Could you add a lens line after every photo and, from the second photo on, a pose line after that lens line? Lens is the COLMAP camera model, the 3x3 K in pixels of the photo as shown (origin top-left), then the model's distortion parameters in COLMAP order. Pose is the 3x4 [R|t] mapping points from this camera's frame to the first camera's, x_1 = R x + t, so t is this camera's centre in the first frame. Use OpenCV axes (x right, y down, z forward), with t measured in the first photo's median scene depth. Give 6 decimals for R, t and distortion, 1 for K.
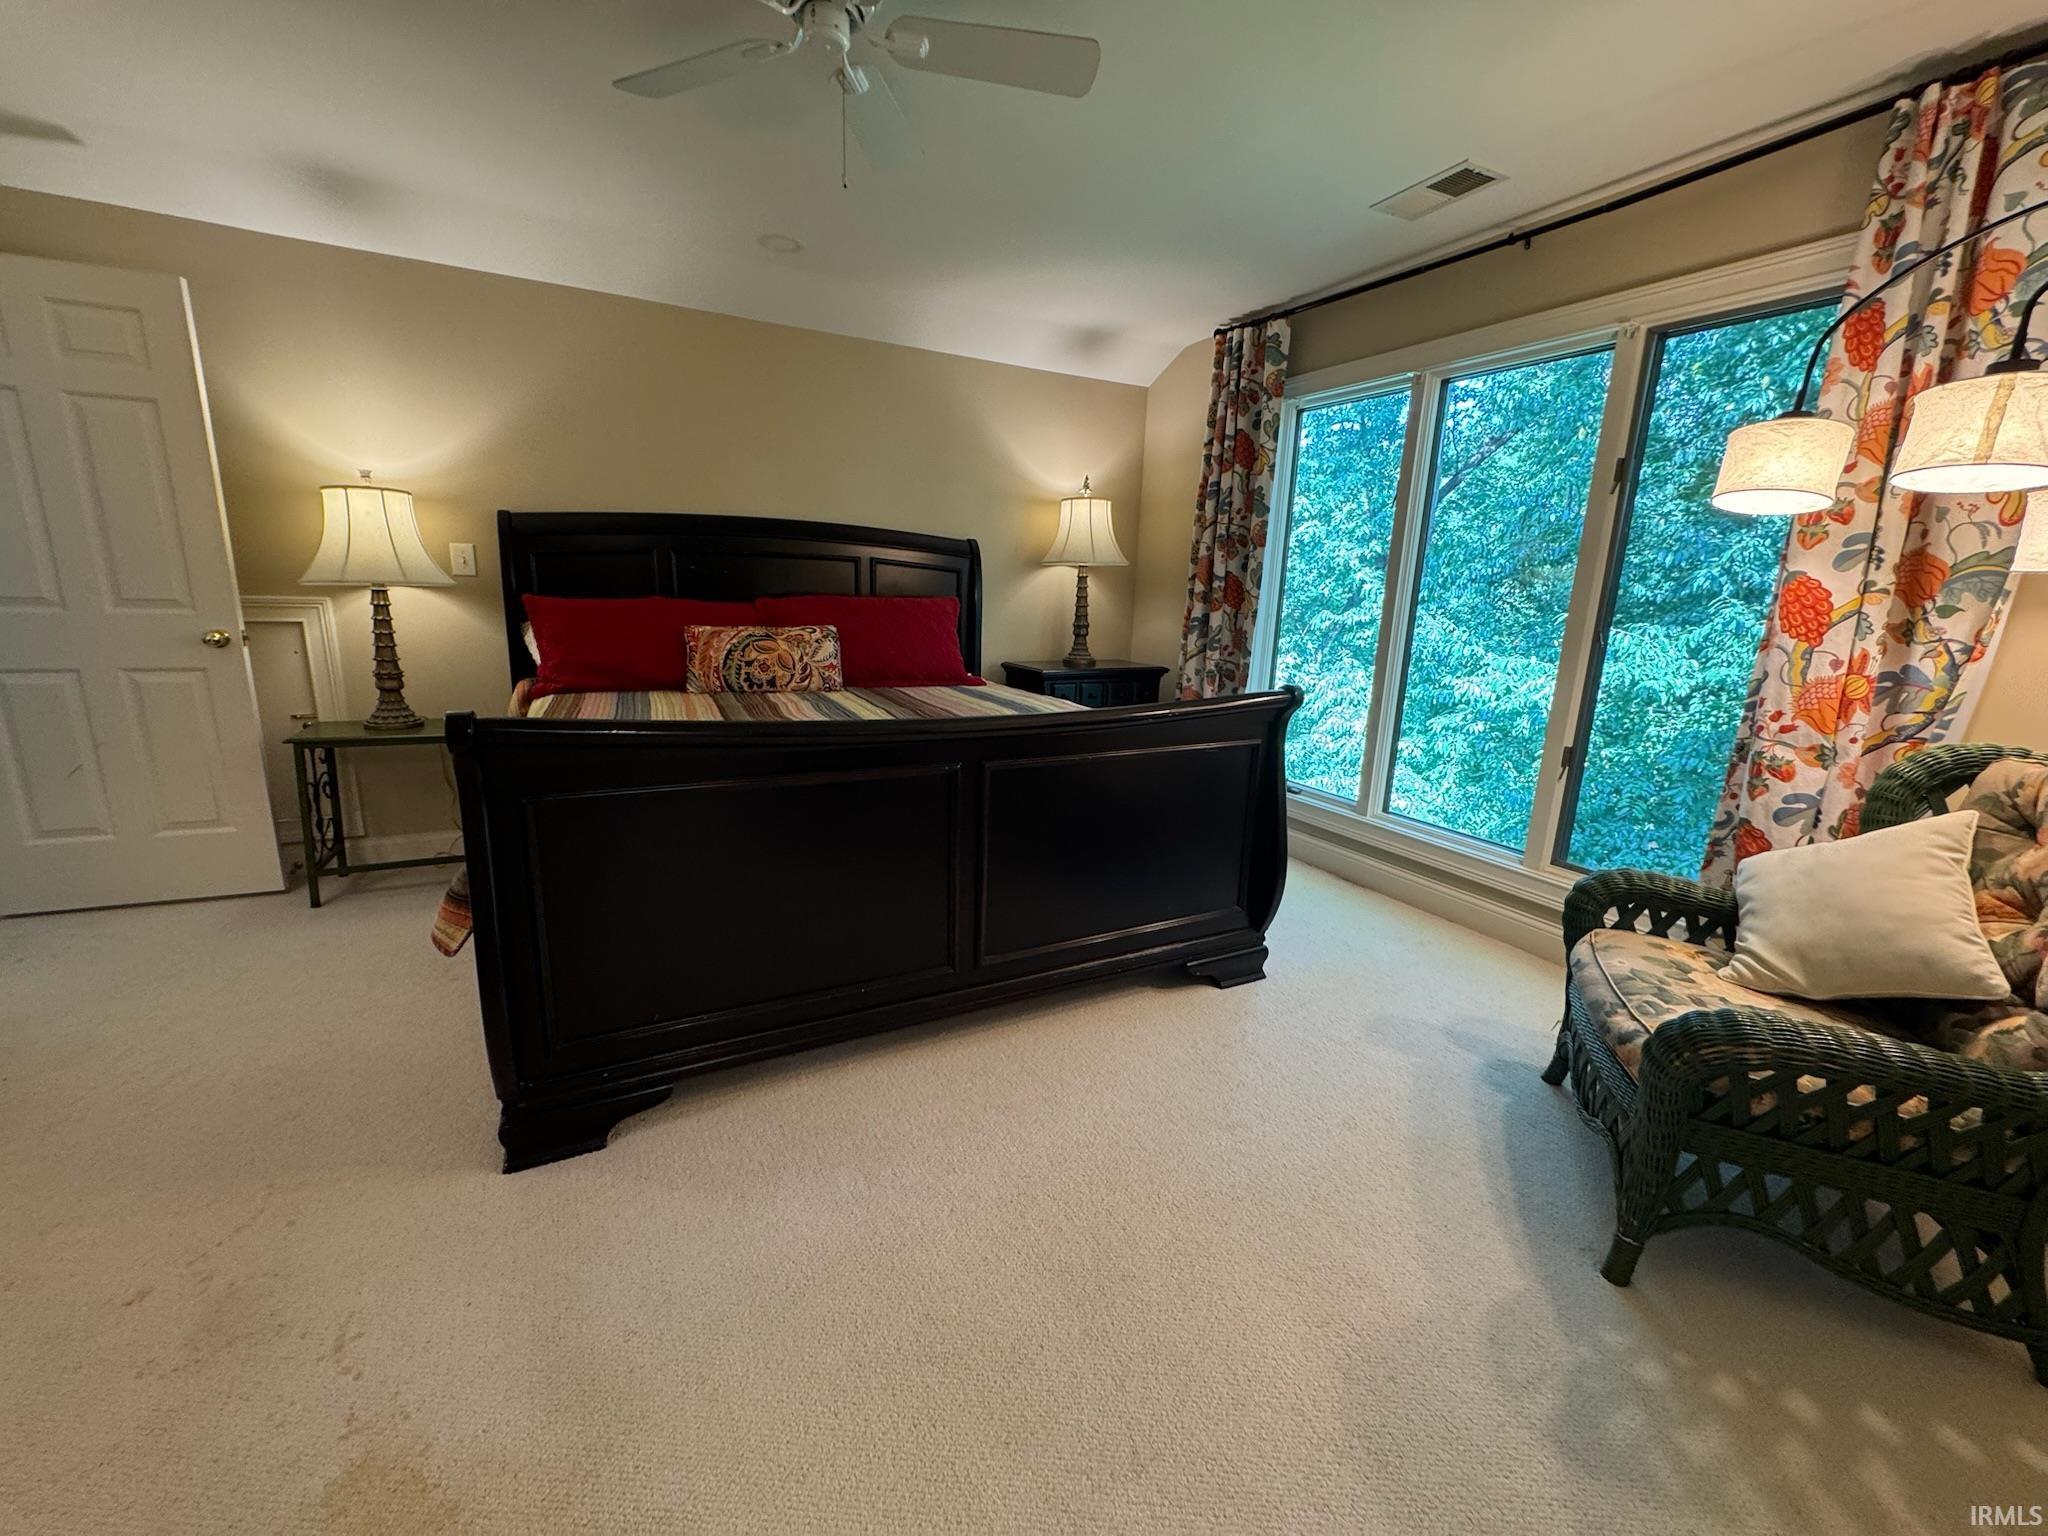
lens RADIAL K [[817.1, 0, 1020.7], [0, 817.1, 767.1], [0, 0, 1]] dist [-0.001893, 0.000548]
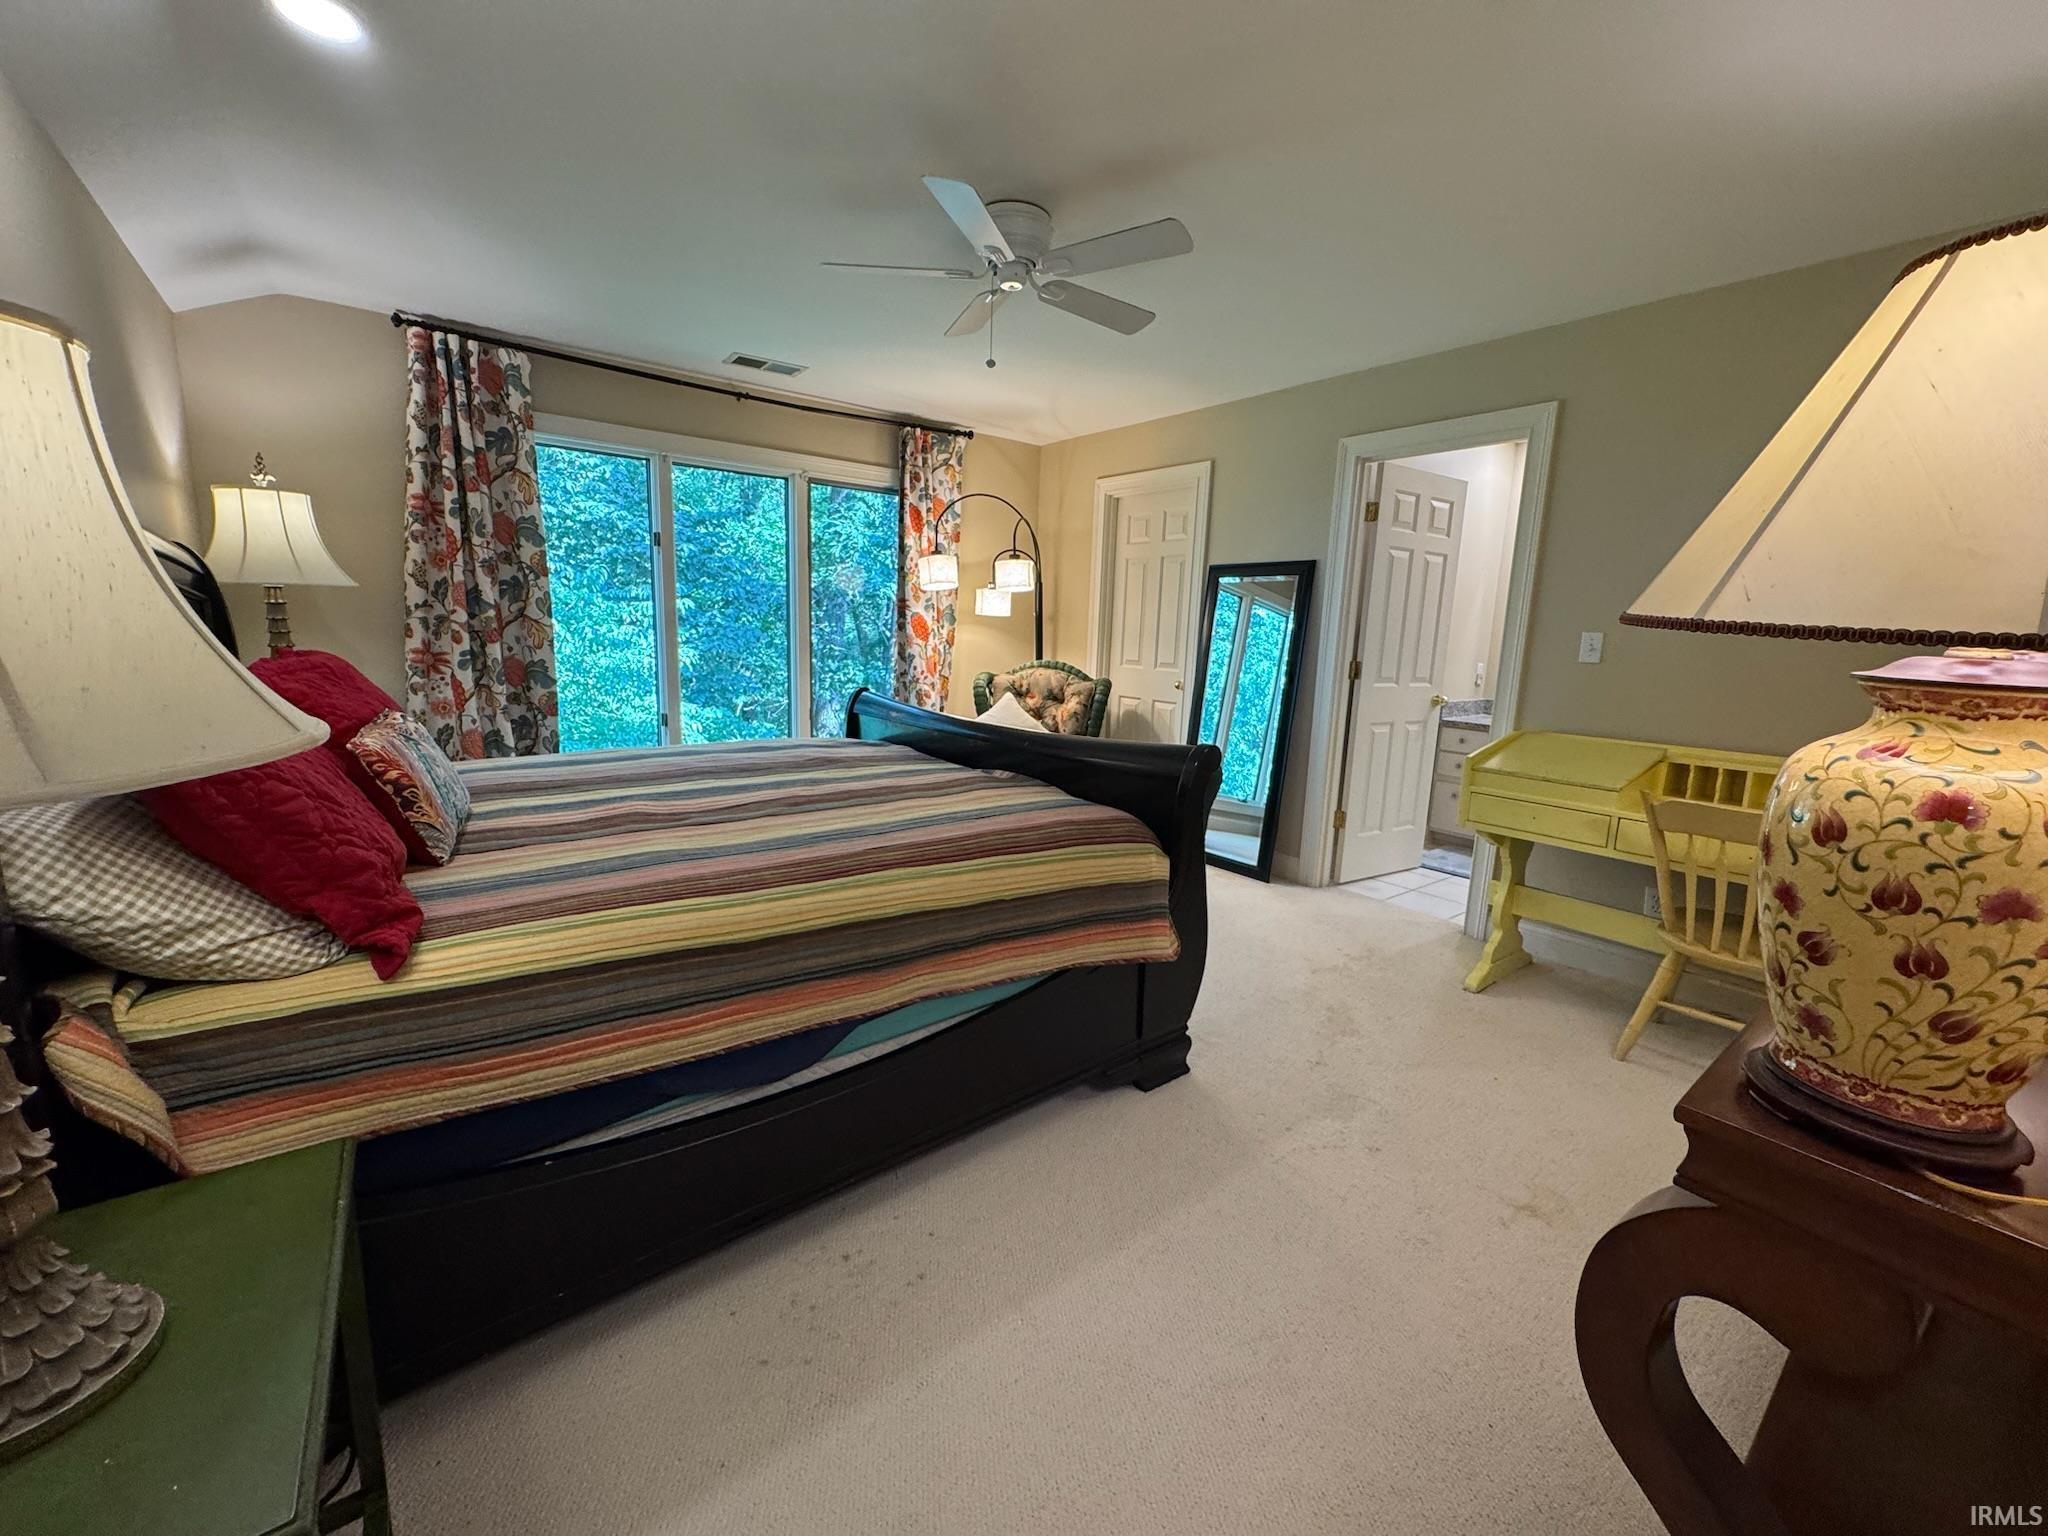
lens RADIAL K [[817.1, 0, 1020.7], [0, 817.1, 767.1], [0, 0, 1]] dist [-0.001893, 0.000548]
pose [[-0.179259, -0.208665, 0.961418, -0.873736], [0.178600, 0.954107, 0.240378, -0.189494], [-0.967455, 0.214799, -0.133764, 0.644324]]
